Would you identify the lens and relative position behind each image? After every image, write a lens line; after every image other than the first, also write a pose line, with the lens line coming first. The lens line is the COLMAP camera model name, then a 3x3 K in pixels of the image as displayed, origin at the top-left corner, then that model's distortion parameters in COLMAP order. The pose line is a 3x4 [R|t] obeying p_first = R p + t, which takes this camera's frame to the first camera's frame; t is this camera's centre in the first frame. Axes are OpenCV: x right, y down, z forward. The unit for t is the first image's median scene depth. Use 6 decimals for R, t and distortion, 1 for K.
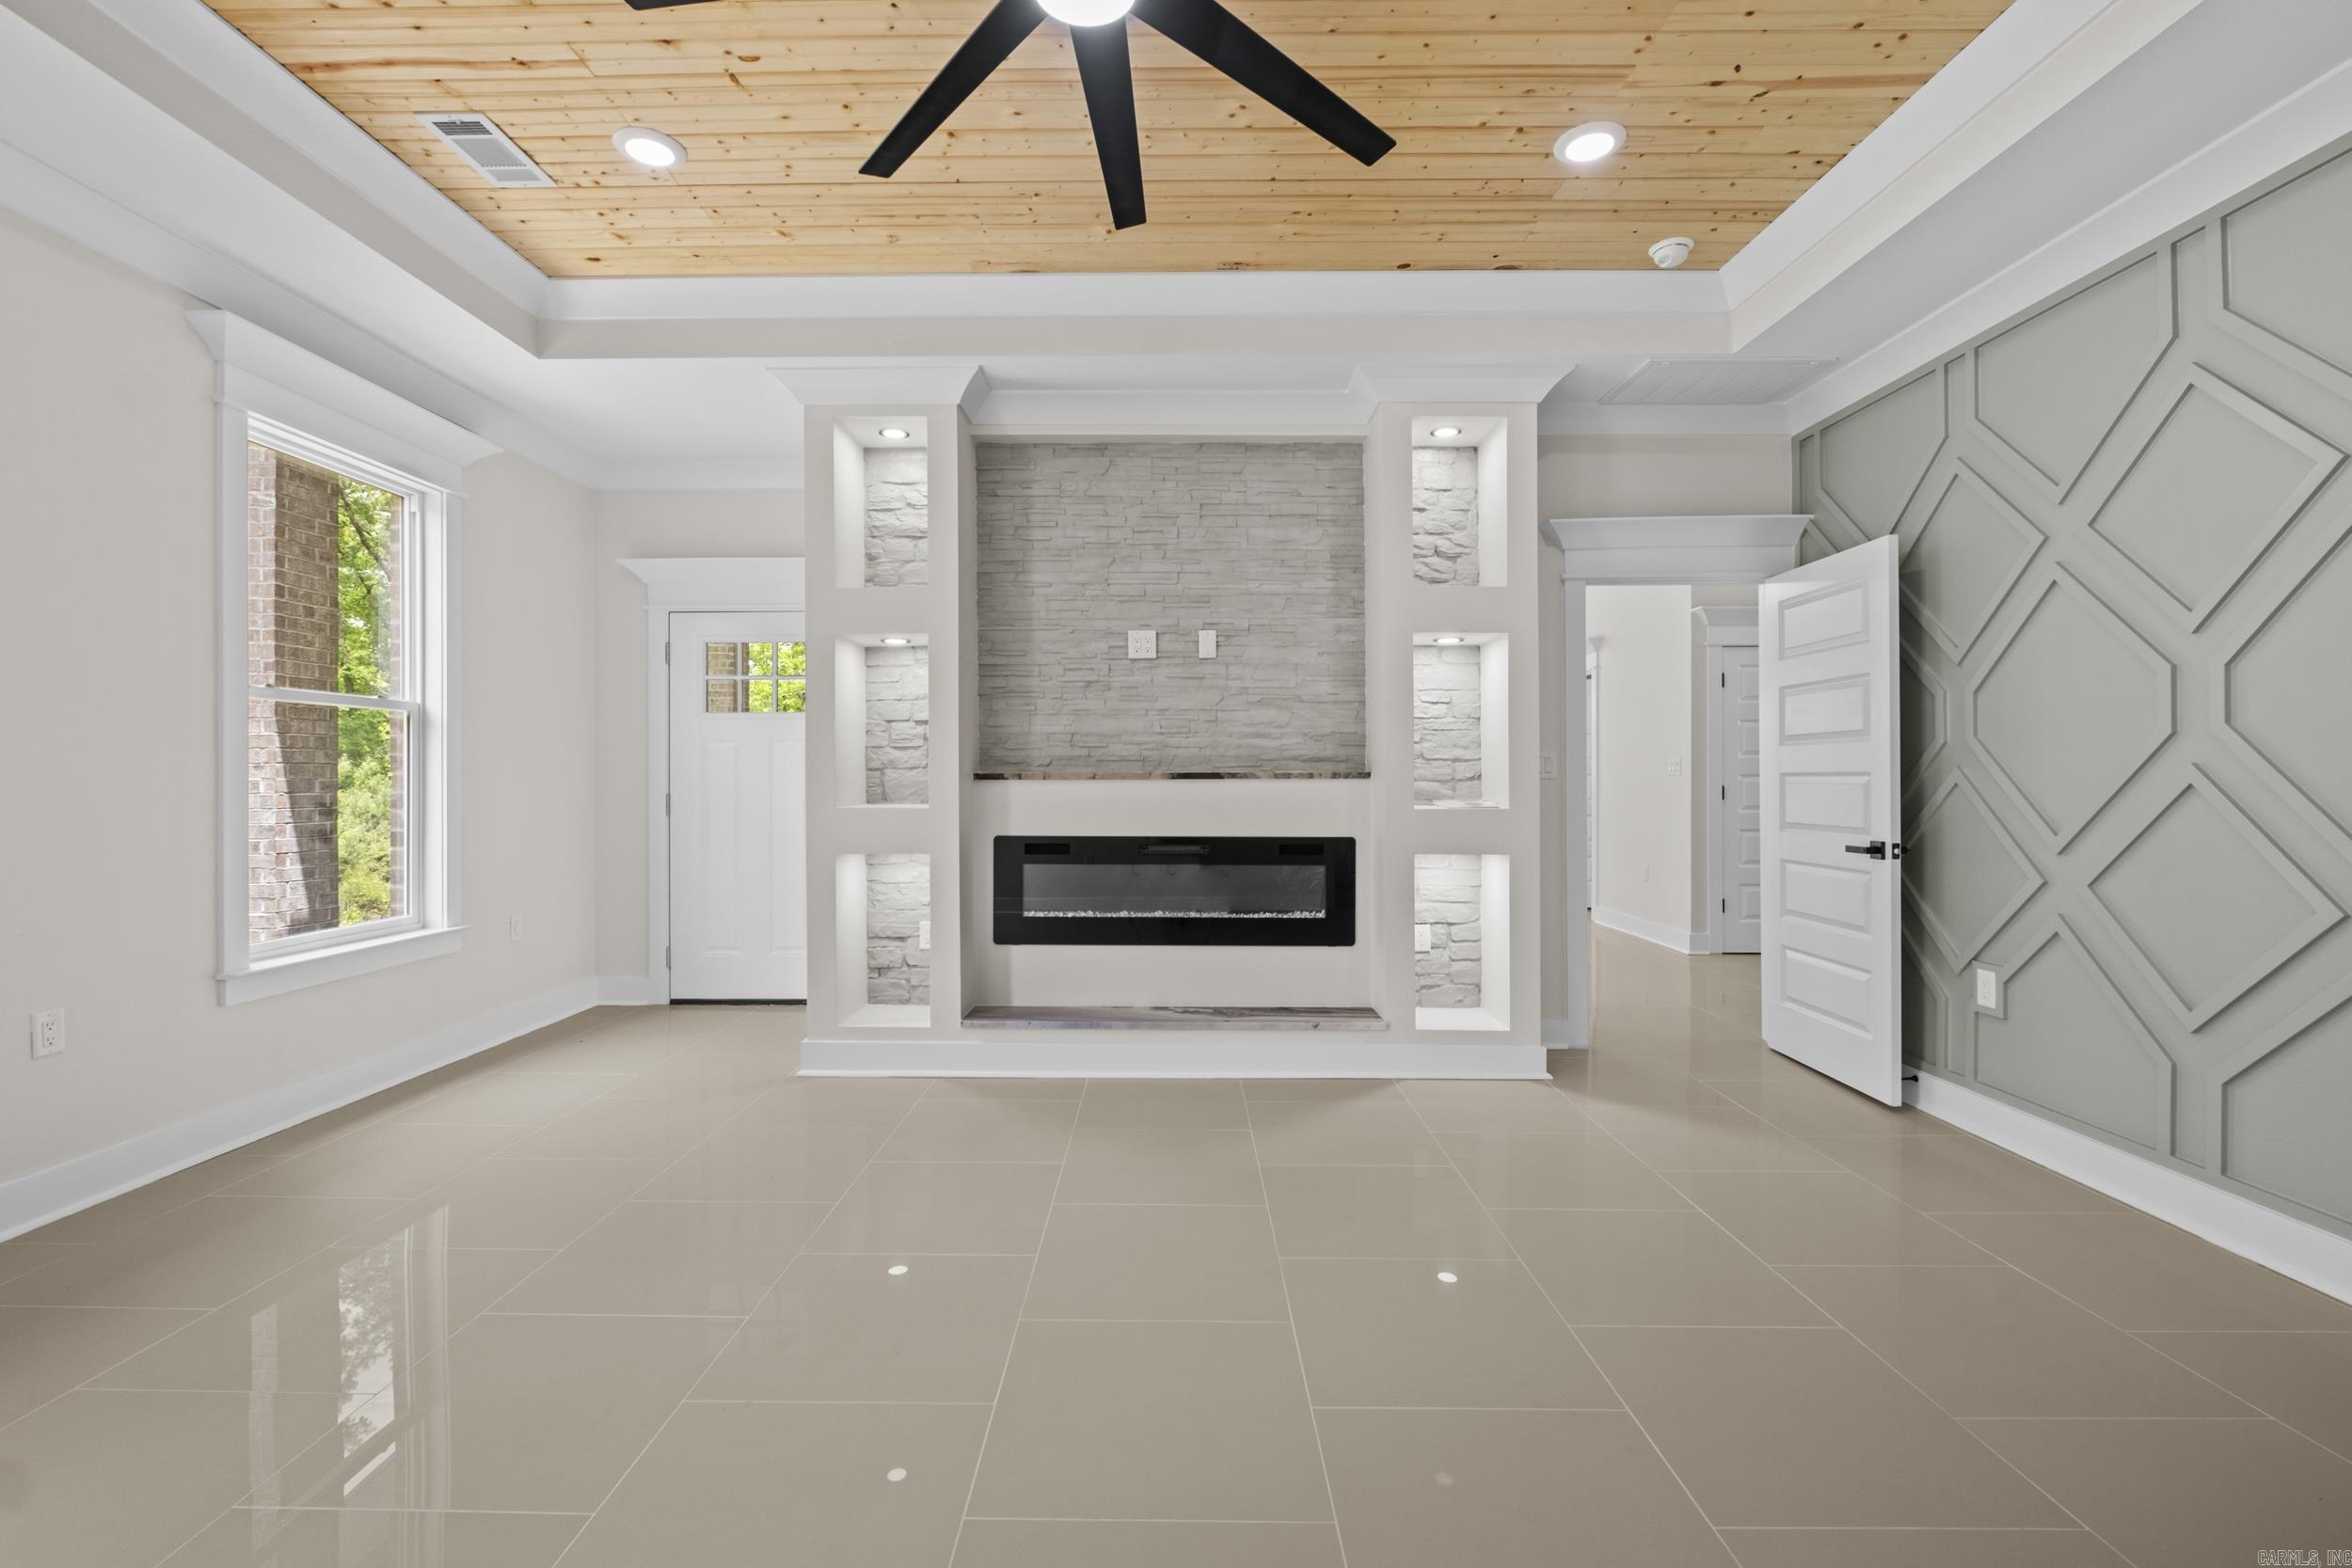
lens RADIAL K [[1030.2, 0, 1172.0], [0, 1030.2, 789.8], [0, 0, 1]] dist [0.004411, 0.000802]
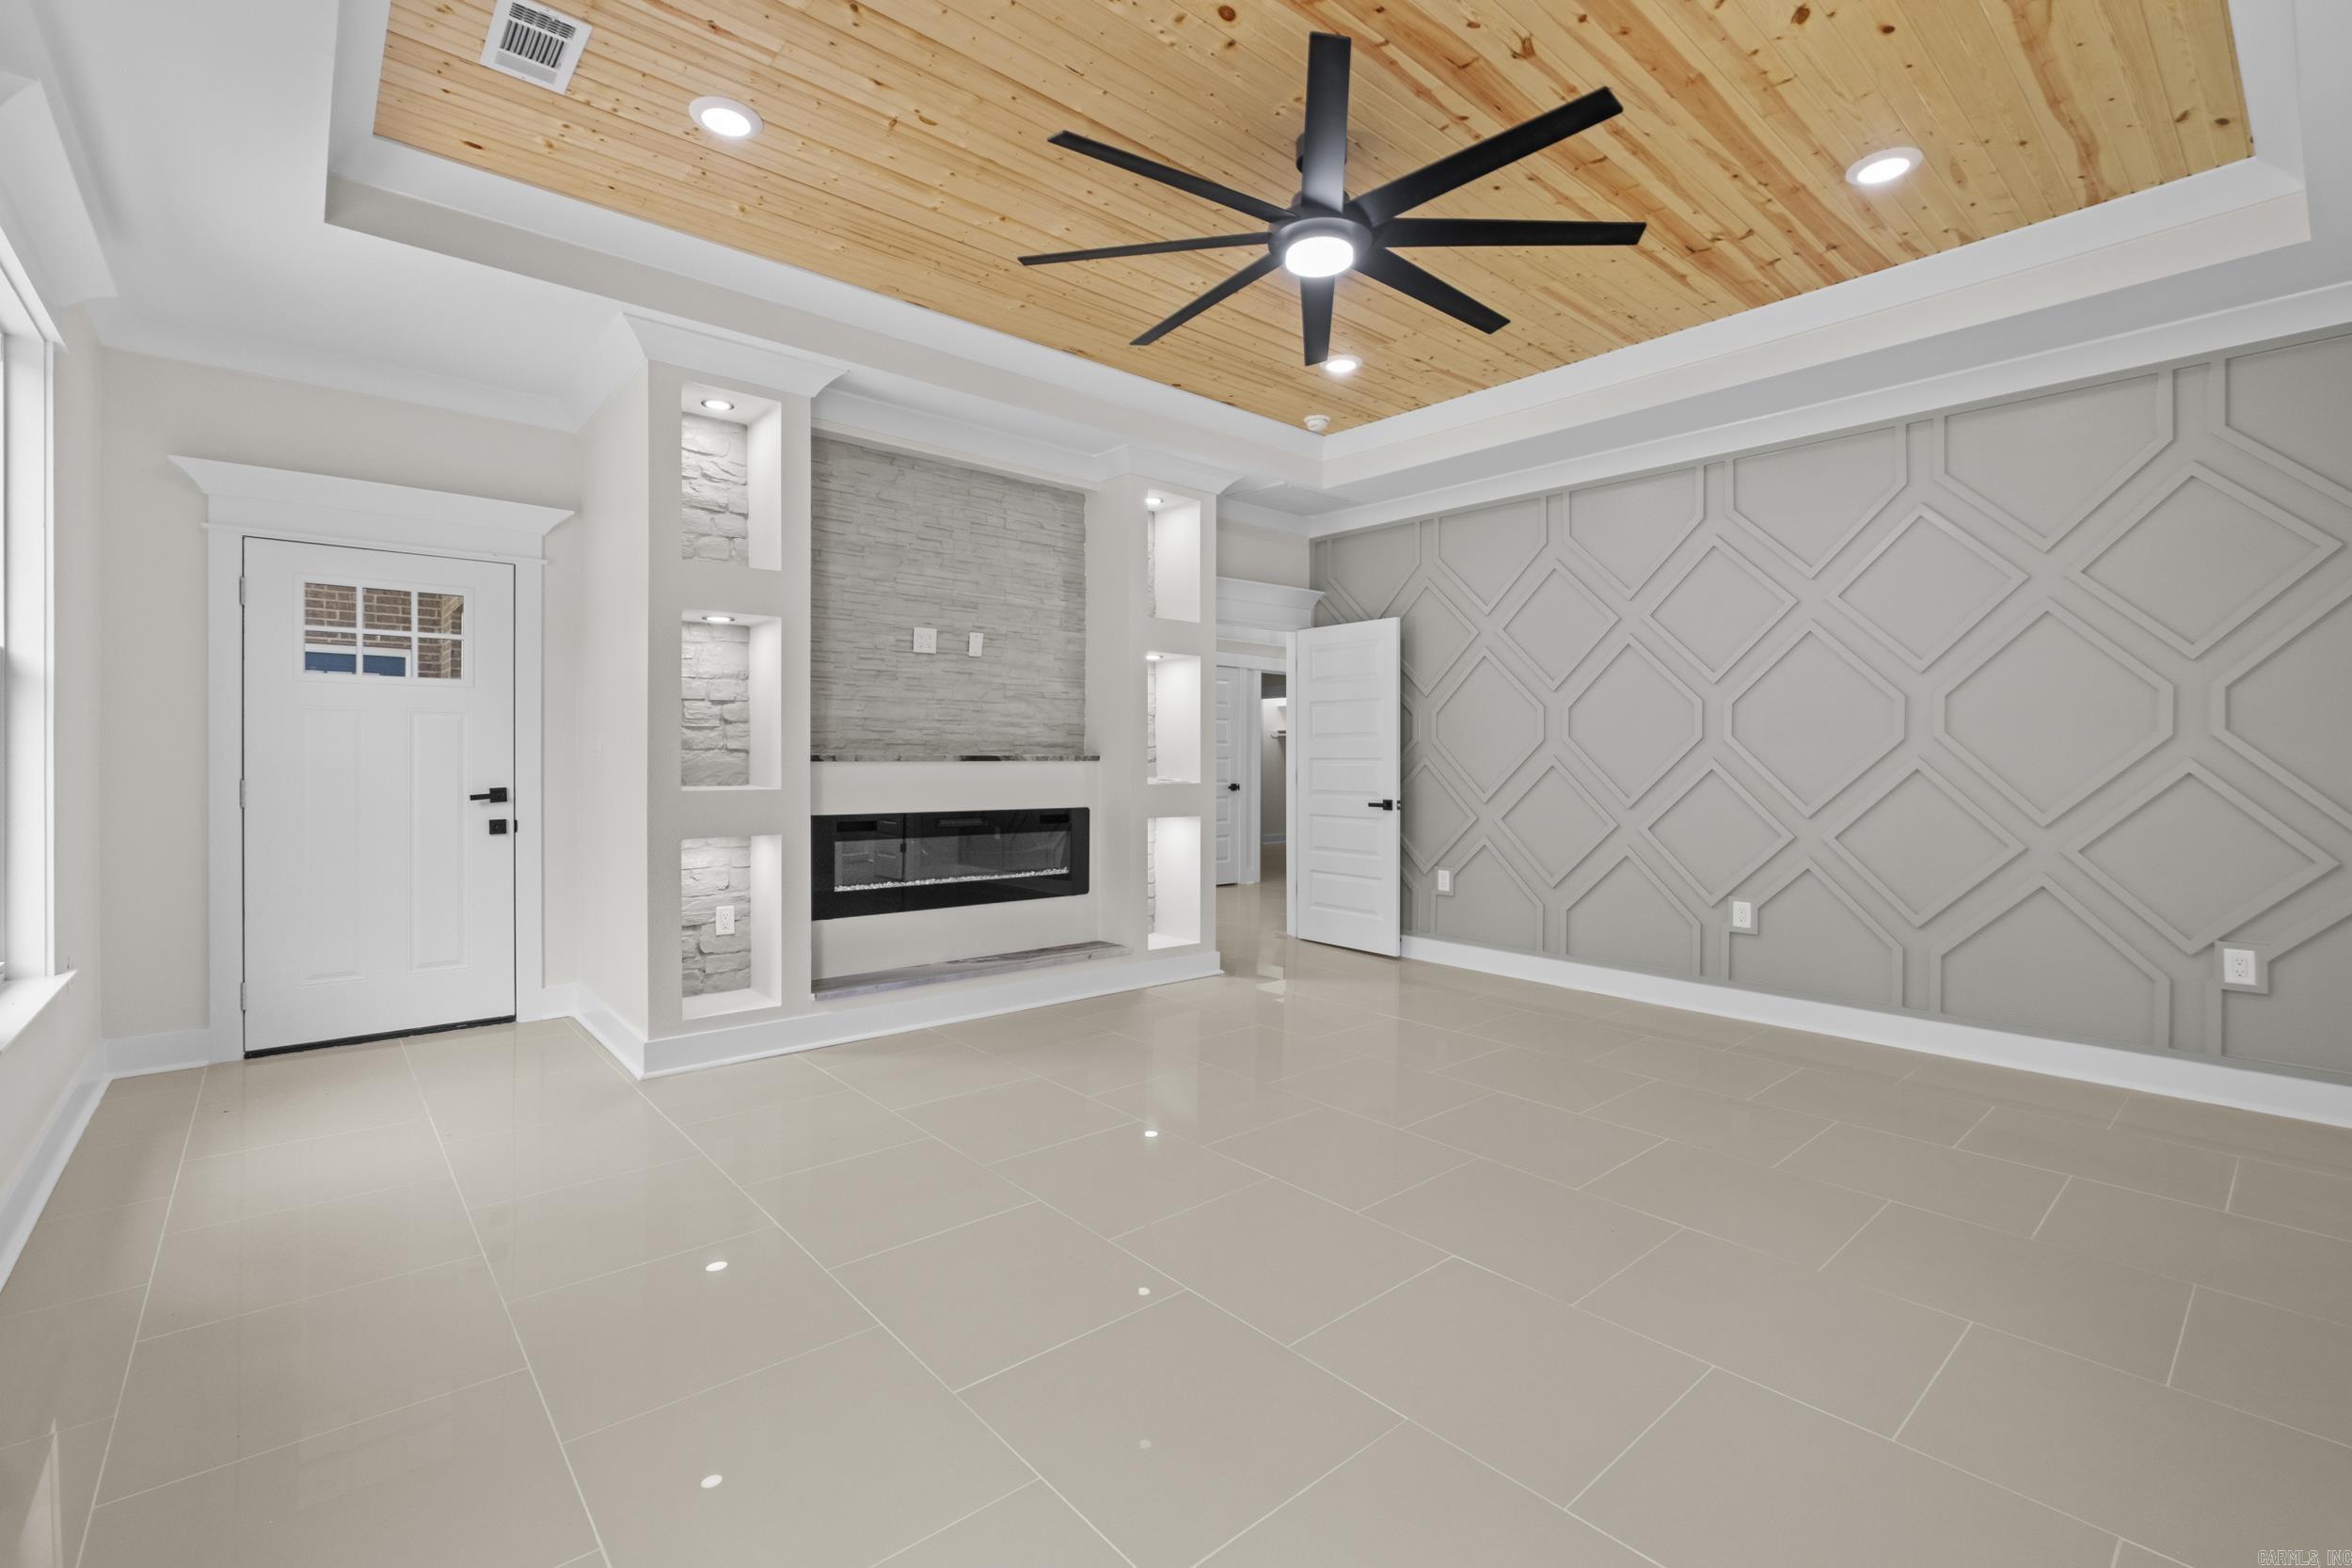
lens RADIAL K [[1030.2, 0, 1156.8], [0, 1030.2, 771.0], [0, 0, 1]] dist [0.004411, 0.000802]
pose [[0.753680, -0.003666, 0.657232, -0.583360], [0.004878, 0.999988, -0.000017, 0.001766], [-0.657224, 0.003219, 0.753689, -0.005623]]
